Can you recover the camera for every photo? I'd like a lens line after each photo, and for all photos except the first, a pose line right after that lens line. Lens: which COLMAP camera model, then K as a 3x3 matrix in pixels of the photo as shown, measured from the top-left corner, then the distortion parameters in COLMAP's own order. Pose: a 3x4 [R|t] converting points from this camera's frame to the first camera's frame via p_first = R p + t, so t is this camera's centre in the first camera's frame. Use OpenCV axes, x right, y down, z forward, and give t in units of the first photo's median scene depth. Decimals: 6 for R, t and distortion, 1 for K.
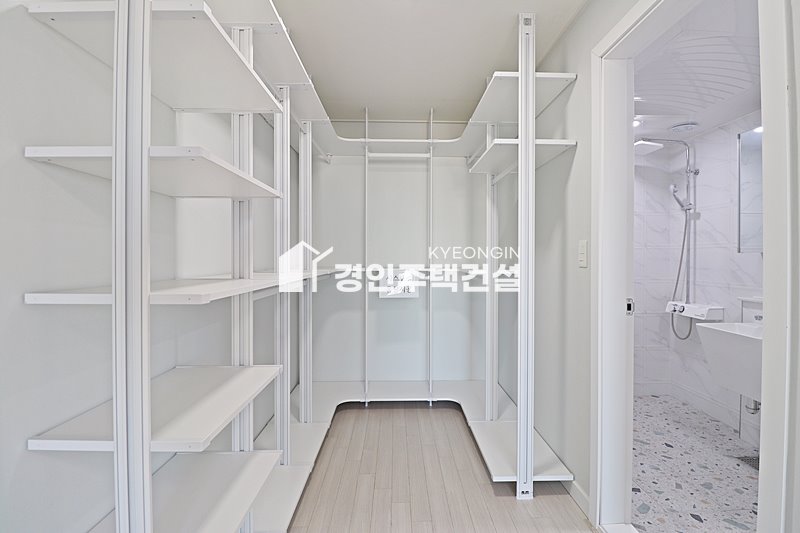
lens RADIAL K [[371.1, 0, 403.5], [0, 371.1, 259.8], [0, 0, 1]] dist [-0.001368, -0.013025]
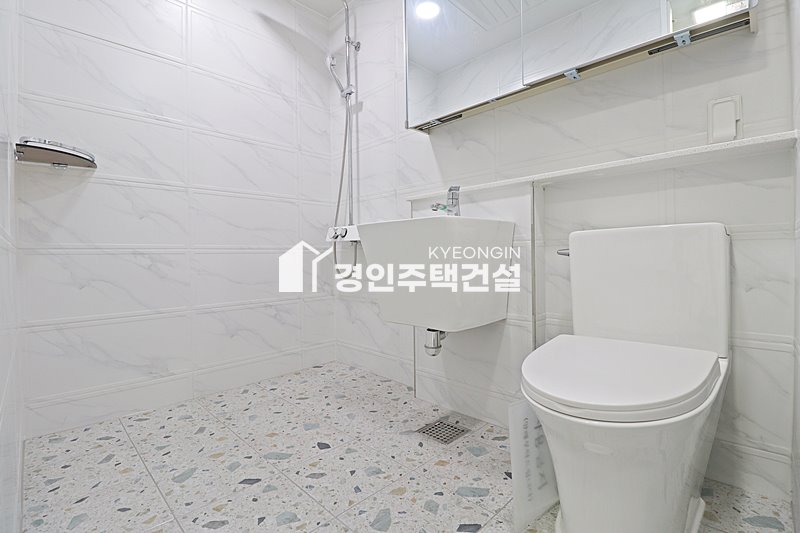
lens RADIAL K [[371.1, 0, 403.5], [0, 371.1, 259.8], [0, 0, 1]] dist [-0.001368, -0.013025]
pose [[0.720881, -0.020411, 0.692758, 0.347515], [0.021814, 0.999739, 0.006755, 0.182592], [-0.692715, 0.010242, 0.721138, 0.416273]]
